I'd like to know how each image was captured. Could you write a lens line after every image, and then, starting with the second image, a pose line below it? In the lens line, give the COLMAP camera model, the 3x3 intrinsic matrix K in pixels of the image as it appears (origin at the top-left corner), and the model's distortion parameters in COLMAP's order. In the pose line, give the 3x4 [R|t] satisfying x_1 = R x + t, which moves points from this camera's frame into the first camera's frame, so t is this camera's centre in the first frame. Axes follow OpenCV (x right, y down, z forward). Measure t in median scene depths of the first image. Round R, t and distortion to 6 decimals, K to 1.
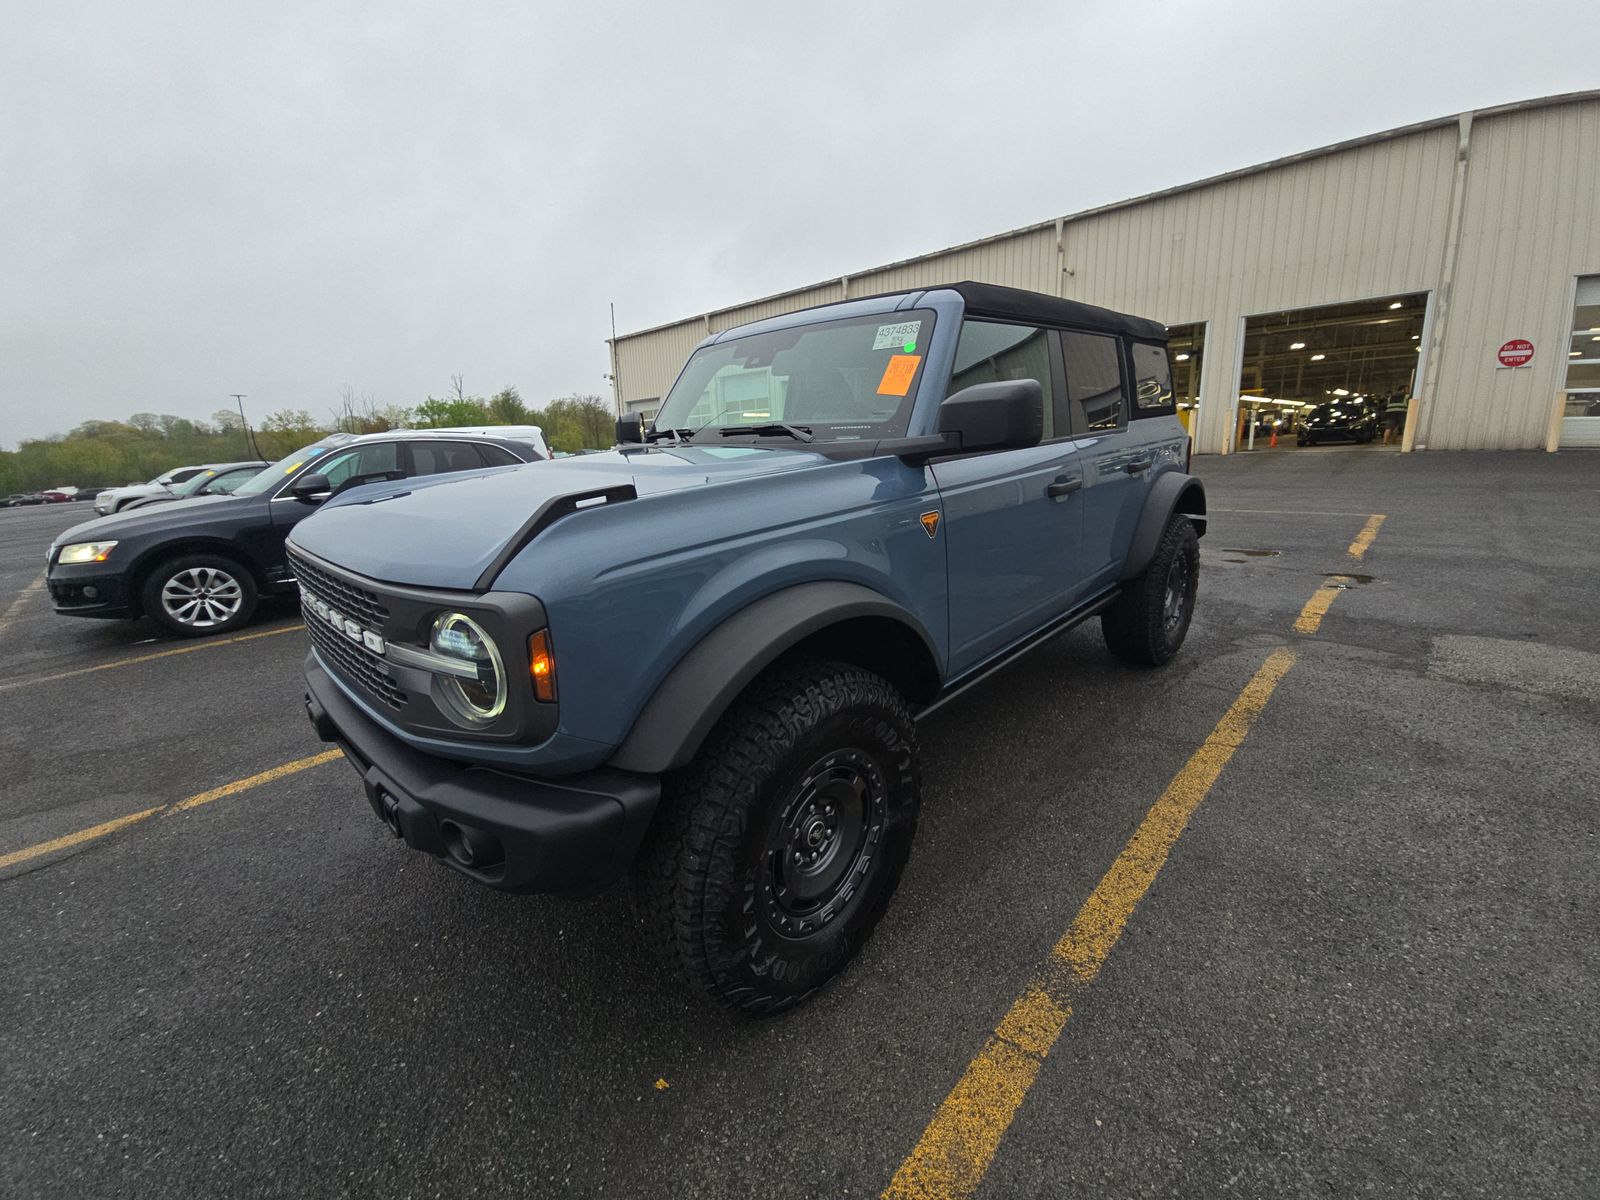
lens RADIAL K [[650.2, 0, 800.0], [0, 650.2, 600.0], [0, 0, 1]] dist [0.000803, 0.000056]
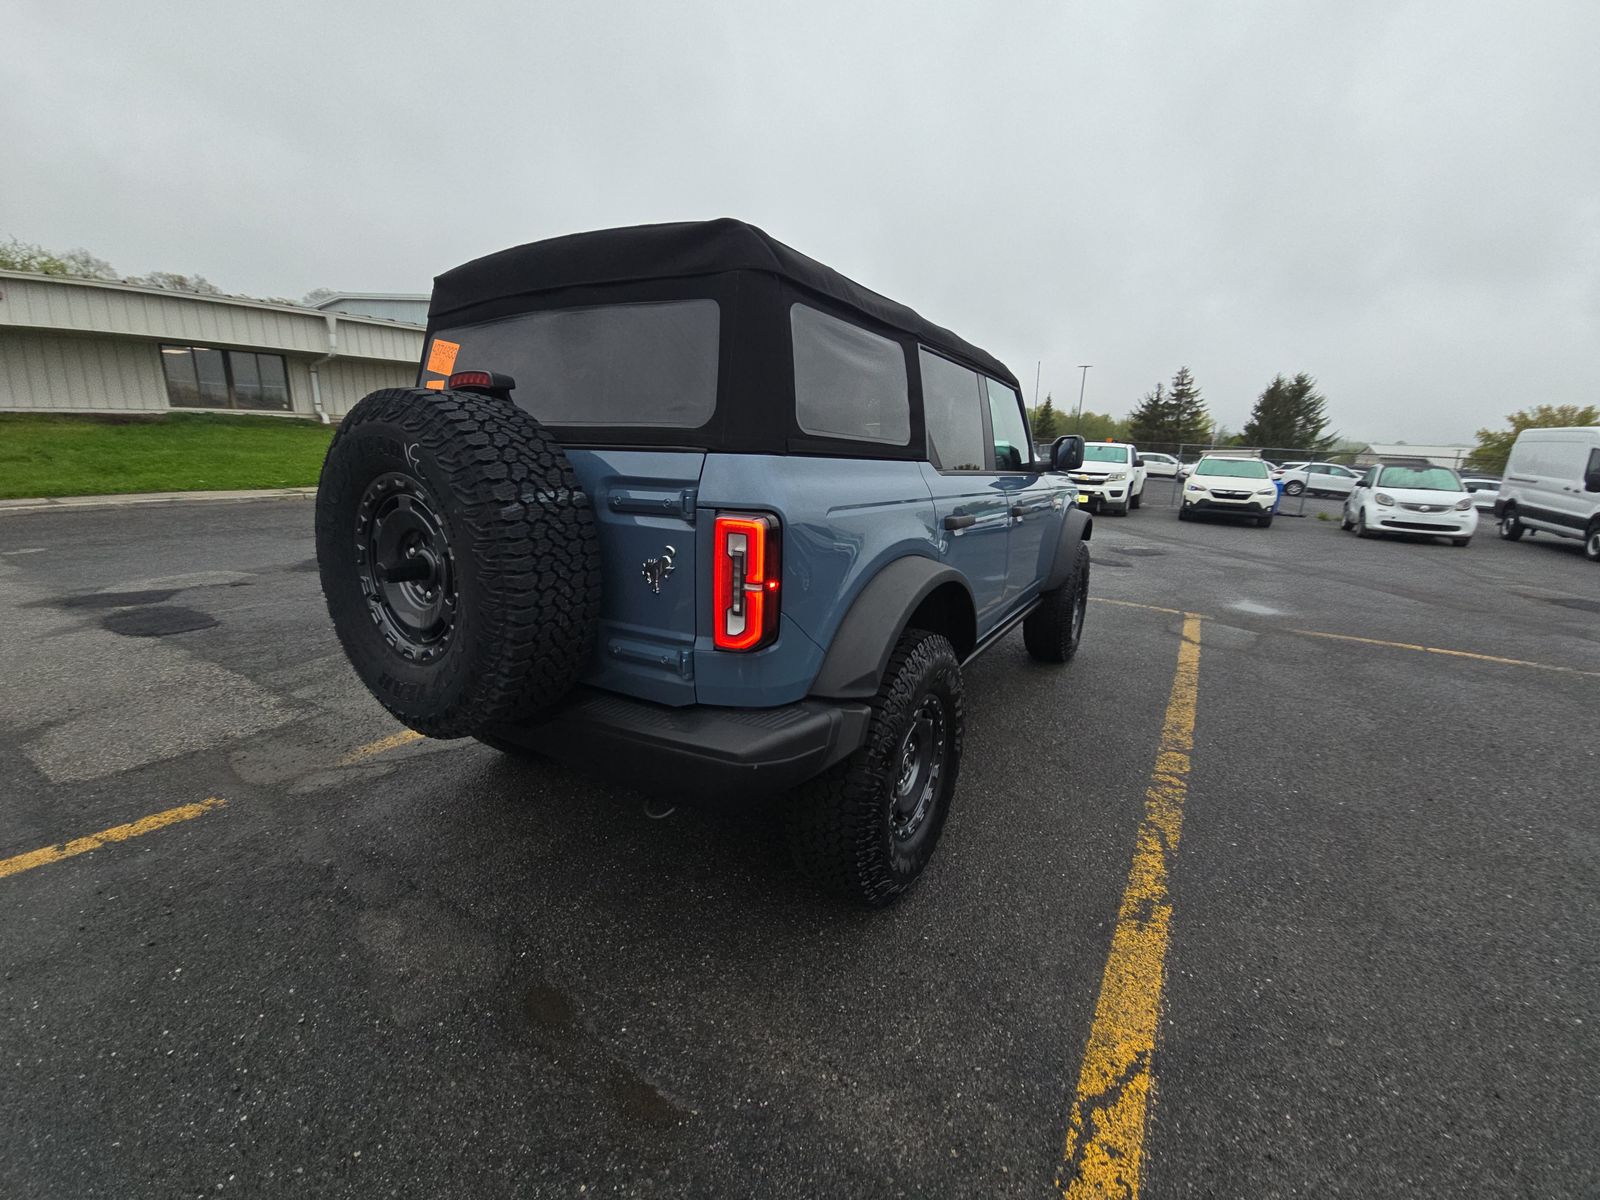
lens RADIAL K [[650.2, 0, 800.0], [0, 650.2, 600.0], [0, 0, 1]] dist [0.000803, 0.000056]
pose [[-0.978734, 0.061879, -0.195576, 0.492206], [-0.038584, 0.880866, 0.471791, -0.603260], [0.201470, 0.469304, -0.859746, 2.183883]]
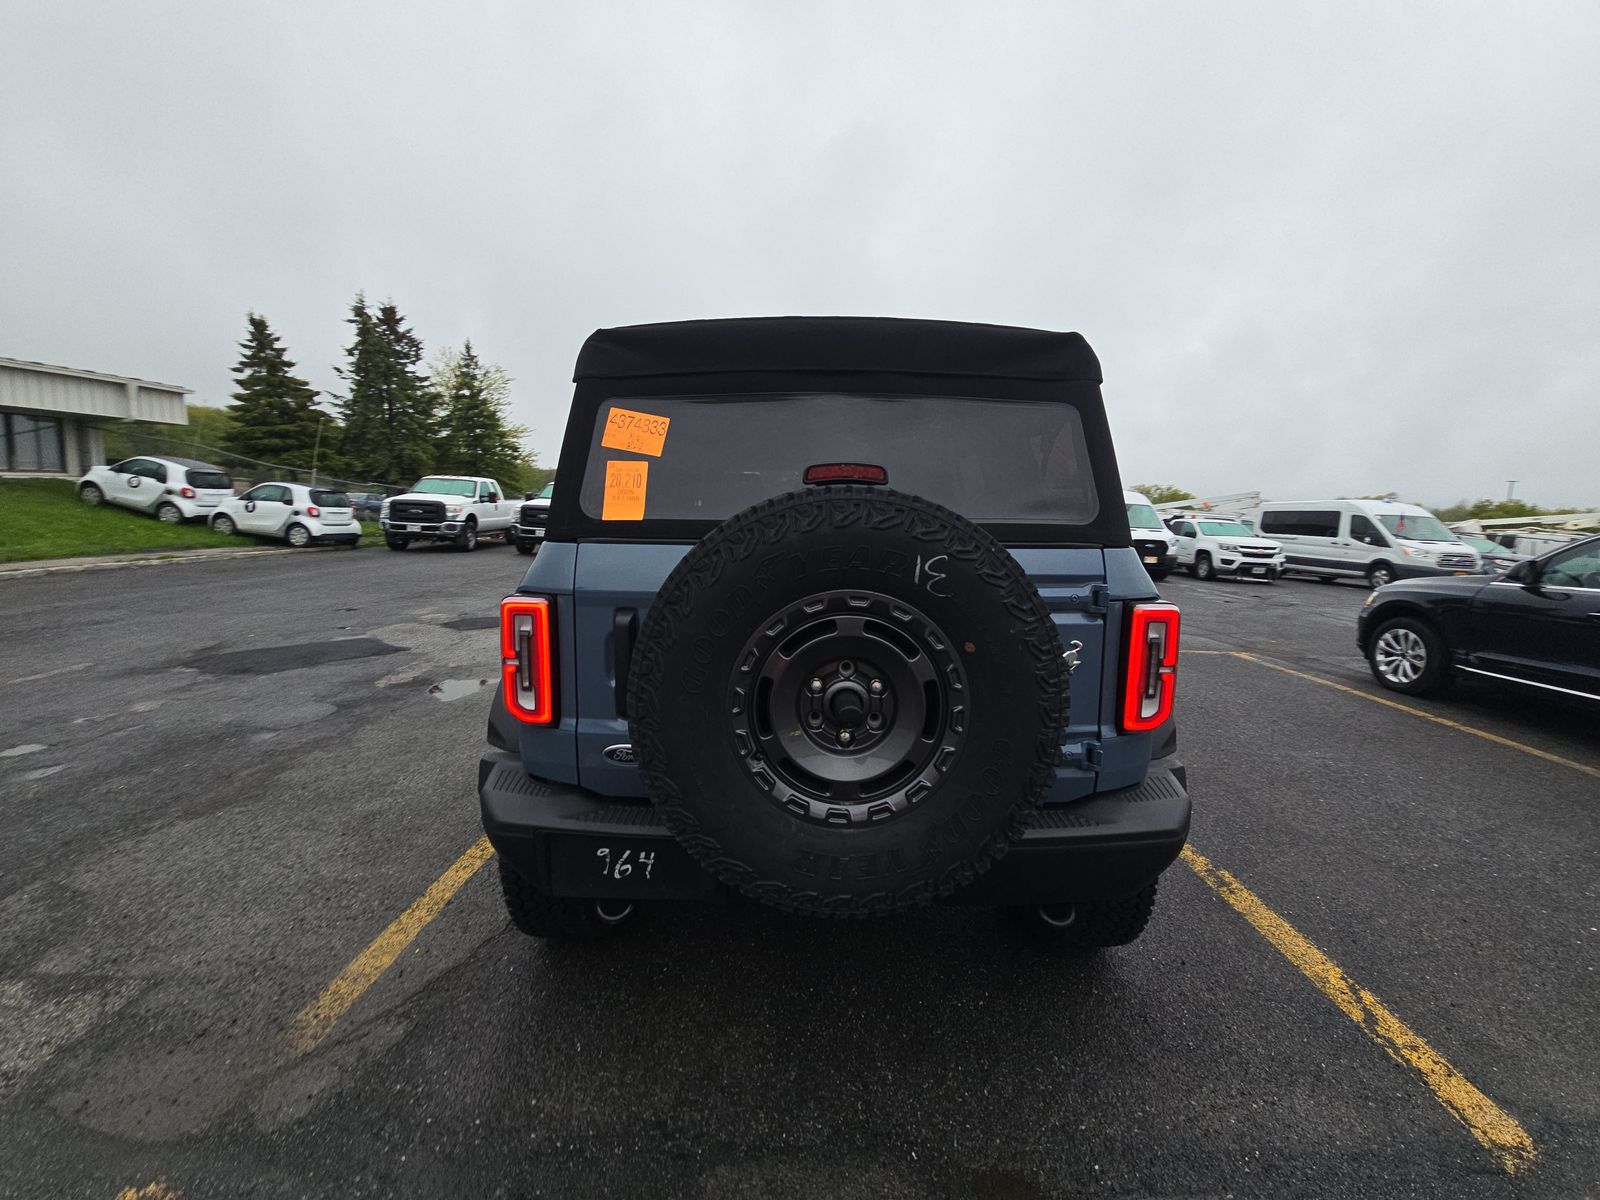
lens RADIAL K [[644.0, 0, 800.0], [0, 644.0, 600.0], [0, 0, 1]] dist [0.022746, -0.015749]
pose [[-0.729604, 0.123386, -0.672647, 1.001448], [-0.158713, 0.926183, 0.342045, -0.564570], [0.665198, 0.356315, -0.656164, 1.875470]]
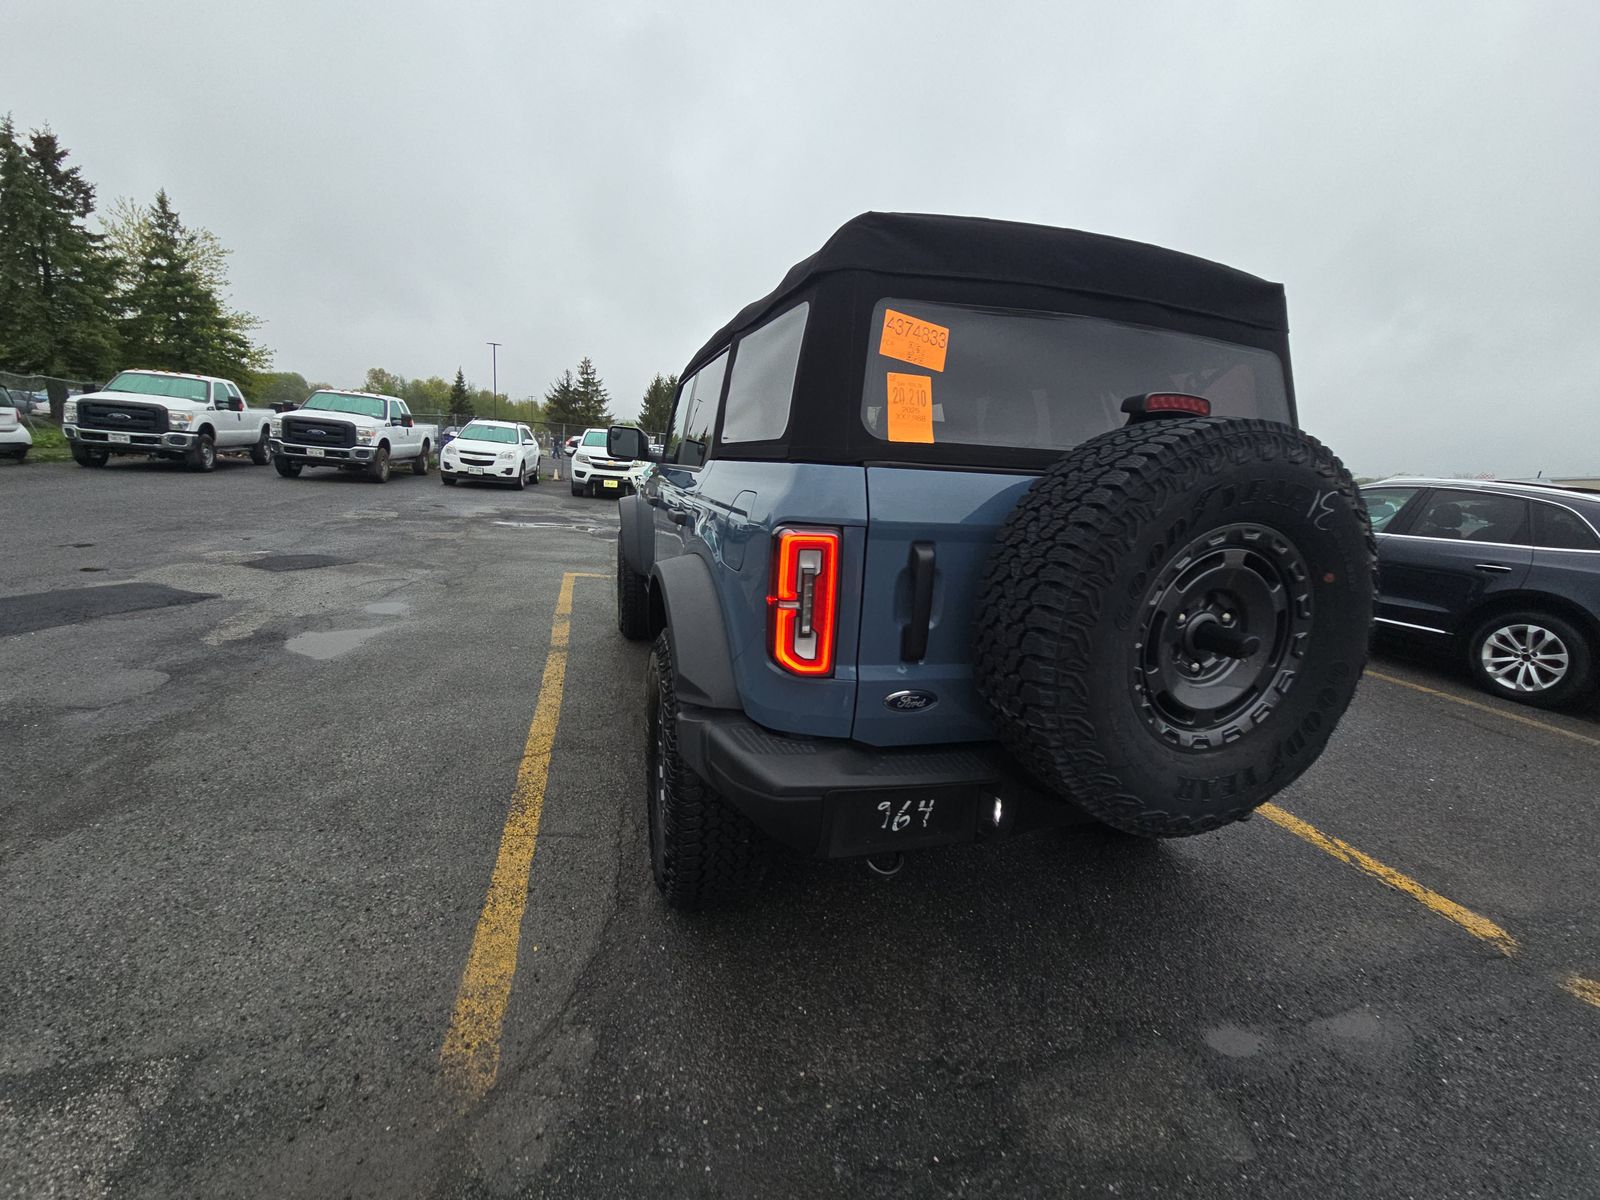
lens RADIAL K [[645.4, 0, 798.3], [0, 645.4, 597.0], [0, 0, 1]] dist [0.018958, -0.014936]
pose [[-0.490579, 0.201506, -0.847778, 1.206569], [-0.258875, 0.895270, 0.362596, -0.469230], [0.832055, 0.397350, -0.387036, 1.564775]]
